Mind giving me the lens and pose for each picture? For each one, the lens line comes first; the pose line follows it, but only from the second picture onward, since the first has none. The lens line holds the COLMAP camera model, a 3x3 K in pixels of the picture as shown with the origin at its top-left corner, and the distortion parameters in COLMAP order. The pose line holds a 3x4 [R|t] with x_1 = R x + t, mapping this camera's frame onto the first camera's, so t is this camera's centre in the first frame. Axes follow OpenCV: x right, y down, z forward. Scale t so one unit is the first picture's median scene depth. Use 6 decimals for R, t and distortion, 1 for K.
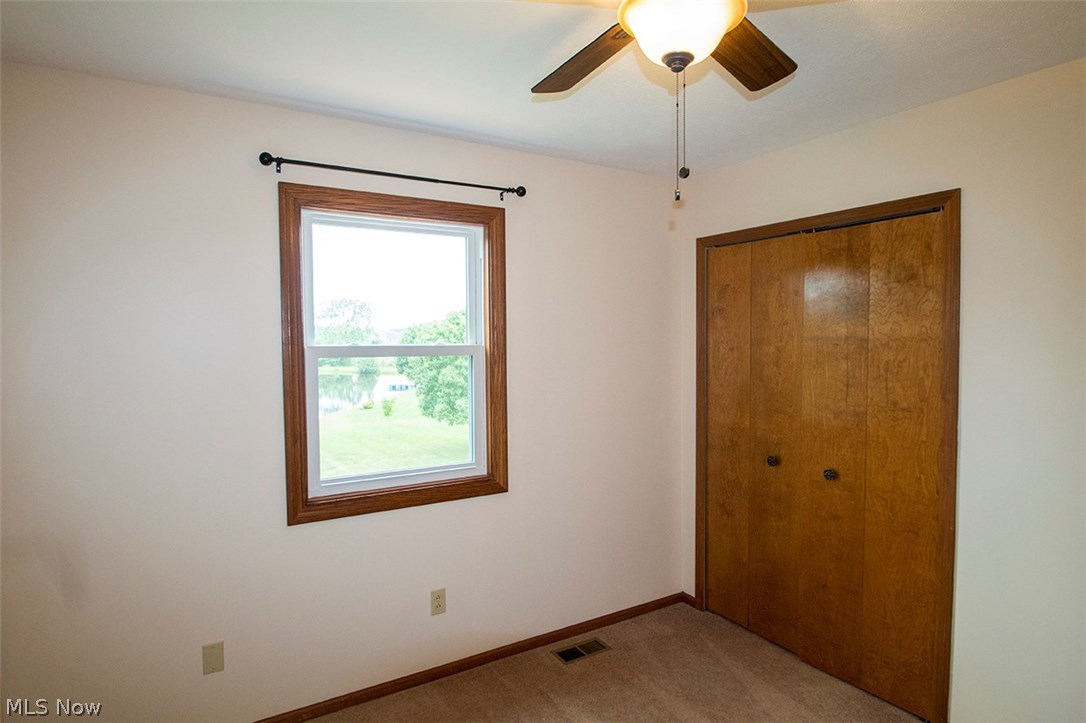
lens RADIAL K [[591.9, 0, 535.6], [0, 591.9, 360.7], [0, 0, 1]] dist [-0.003456, -0.019135]
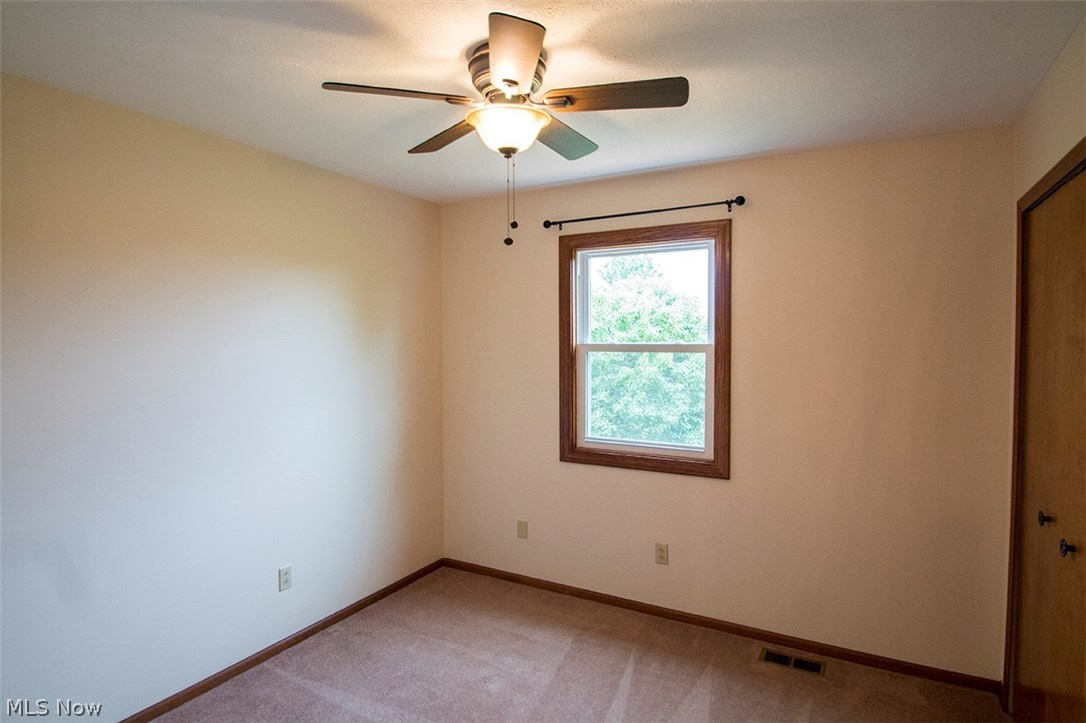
lens RADIAL K [[591.9, 0, 535.6], [0, 591.9, 360.7], [0, 0, 1]] dist [-0.003456, -0.019135]
pose [[0.488311, 0.037378, -0.871869, 0.764931], [-0.034018, 0.999138, 0.023782, -0.011333], [0.872007, 0.018046, 0.489161, 0.169023]]
